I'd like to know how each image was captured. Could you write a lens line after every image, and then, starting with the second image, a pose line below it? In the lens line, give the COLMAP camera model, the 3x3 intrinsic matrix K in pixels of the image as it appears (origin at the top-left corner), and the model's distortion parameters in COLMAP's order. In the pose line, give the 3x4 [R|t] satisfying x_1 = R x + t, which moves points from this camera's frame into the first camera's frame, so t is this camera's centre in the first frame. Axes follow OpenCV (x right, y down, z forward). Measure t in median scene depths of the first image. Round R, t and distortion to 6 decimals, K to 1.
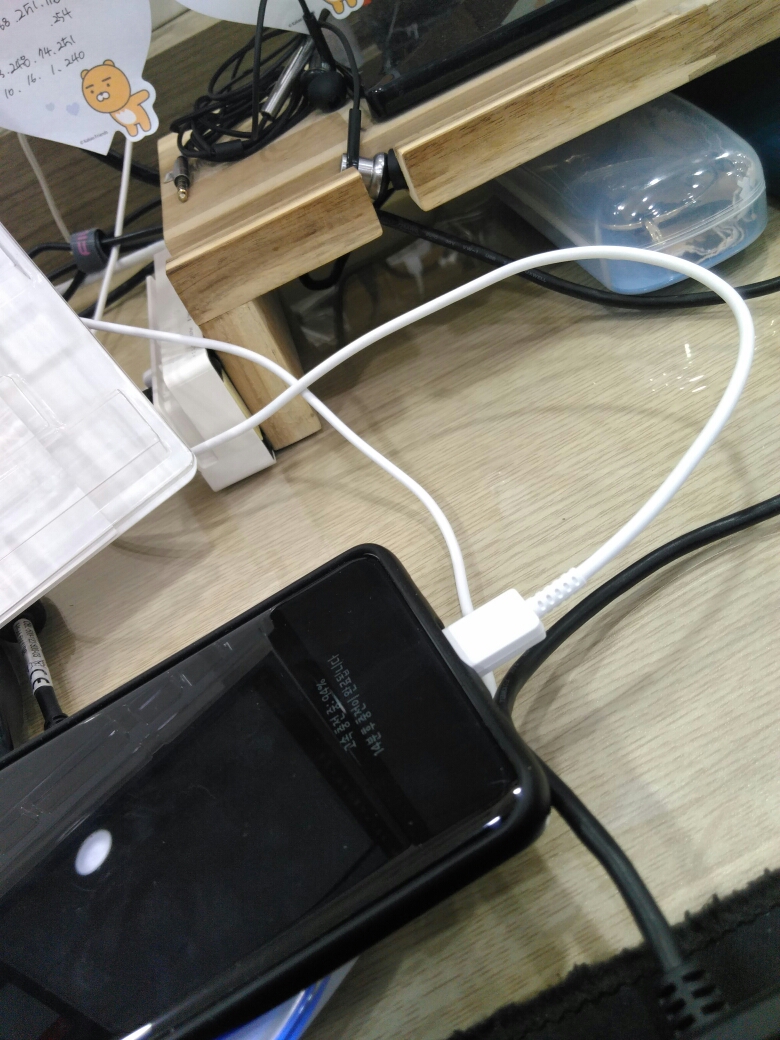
lens RADIAL K [[896.2, 0, 390.6], [0, 896.2, 514.6], [0, 0, 1]] dist [0.070405, -0.143057]
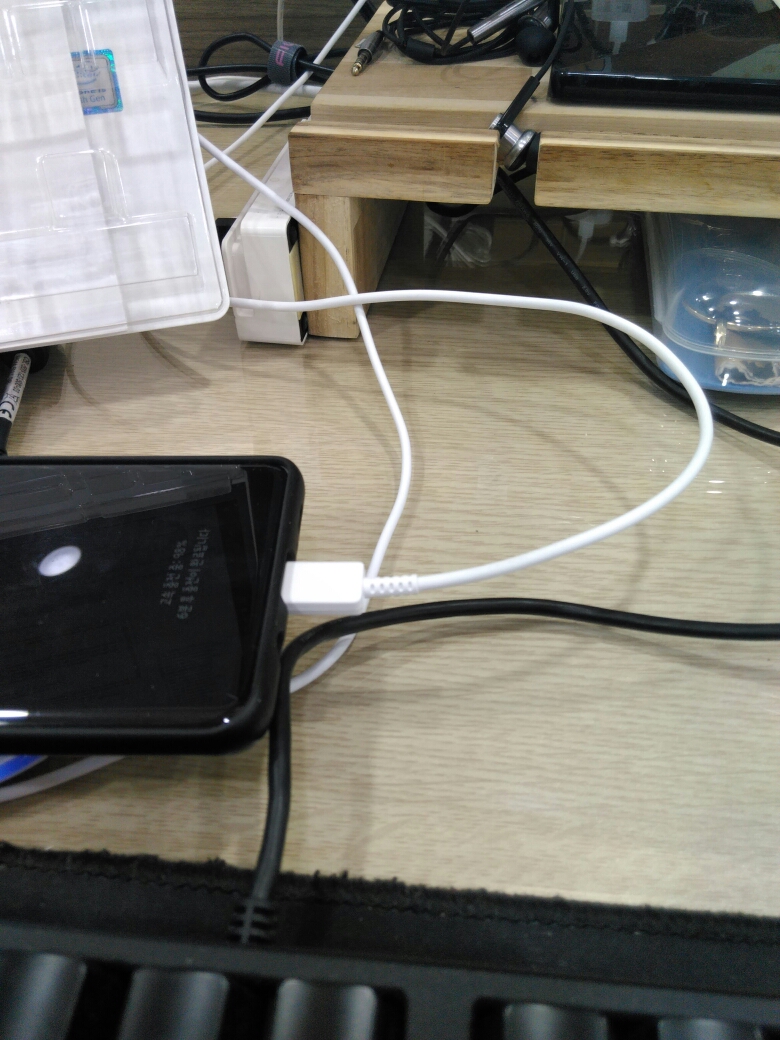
lens RADIAL K [[896.2, 0, 392.2], [0, 896.2, 511.6], [0, 0, 1]] dist [0.070405, -0.143057]
pose [[0.858142, 0.512121, -0.036384, 0.115325], [-0.505007, 0.854743, 0.119927, -0.079810], [0.092516, -0.084540, 0.992116, -0.062849]]
